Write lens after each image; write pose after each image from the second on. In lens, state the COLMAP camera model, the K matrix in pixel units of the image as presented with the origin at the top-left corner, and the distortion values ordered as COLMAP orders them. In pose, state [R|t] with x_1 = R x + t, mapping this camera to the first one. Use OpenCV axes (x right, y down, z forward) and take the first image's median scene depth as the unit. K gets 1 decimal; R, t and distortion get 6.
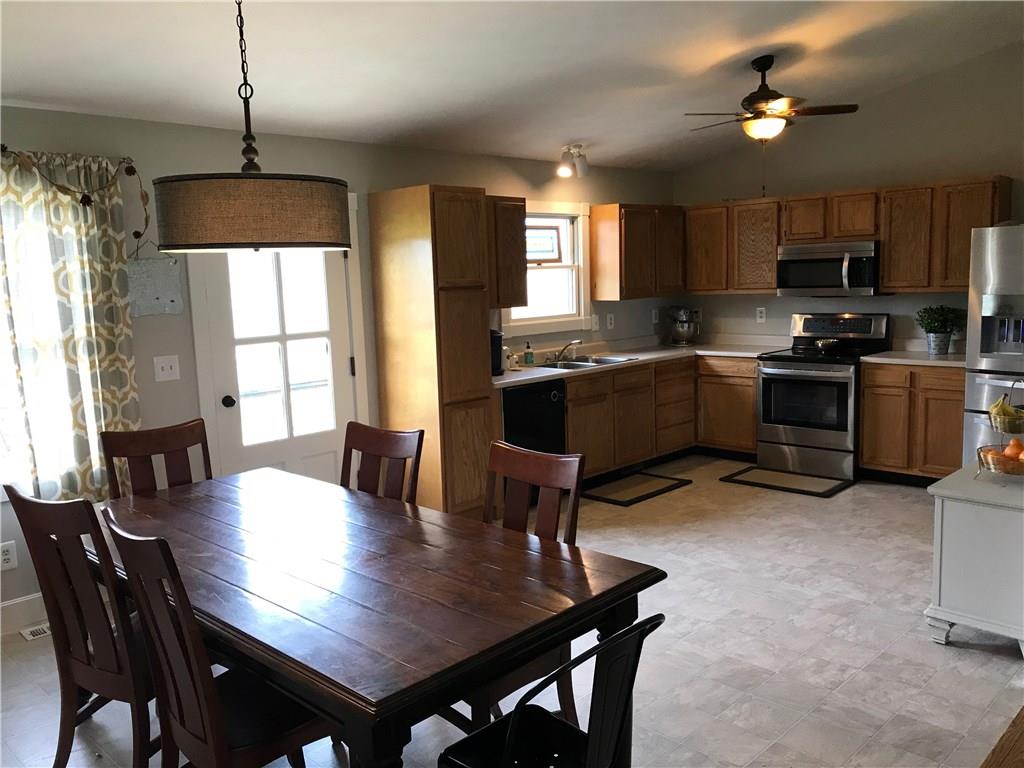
lens RADIAL K [[835.5, 0, 512.1], [0, 835.5, 387.3], [0, 0, 1]] dist [0.038466, -0.044081]
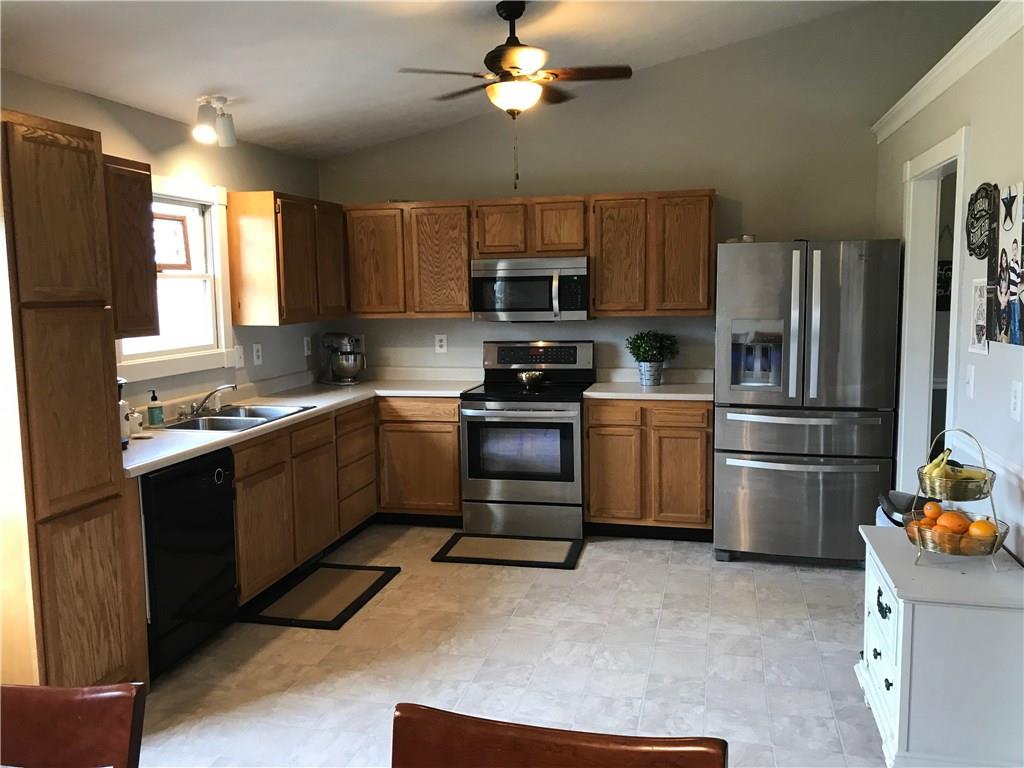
lens RADIAL K [[835.5, 0, 513.3], [0, 835.5, 377.3], [0, 0, 1]] dist [0.038466, -0.044081]
pose [[0.856724, -0.034834, 0.514597, -0.078319], [0.055835, 0.998117, -0.025393, -0.033511], [-0.512743, 0.050487, 0.857056, 0.312107]]
